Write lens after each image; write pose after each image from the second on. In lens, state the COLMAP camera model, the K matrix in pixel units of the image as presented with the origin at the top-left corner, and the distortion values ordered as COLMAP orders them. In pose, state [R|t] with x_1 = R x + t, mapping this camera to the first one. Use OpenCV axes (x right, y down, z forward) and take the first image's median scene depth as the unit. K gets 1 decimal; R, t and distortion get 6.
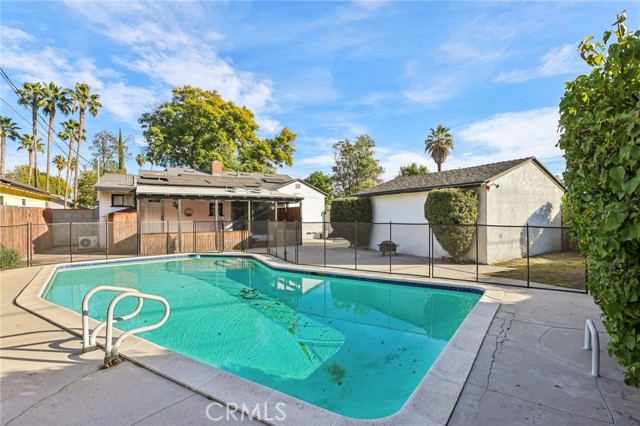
lens RADIAL K [[294.2, 0, 320.0], [0, 294.2, 213.0], [0, 0, 1]] dist [-0.058720, 0.019568]
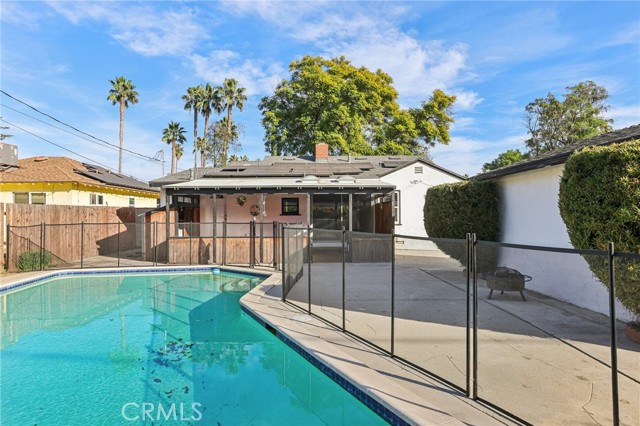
lens RADIAL K [[337.3, 0, 320.0], [0, 337.3, 200.8], [0, 0, 1]] dist [-0.012351, -0.000911]
pose [[0.836201, -0.000894, -0.548422, 0.091687], [-0.010613, 0.999785, -0.017812, -0.005751], [0.548320, 0.020714, 0.836012, 0.174083]]
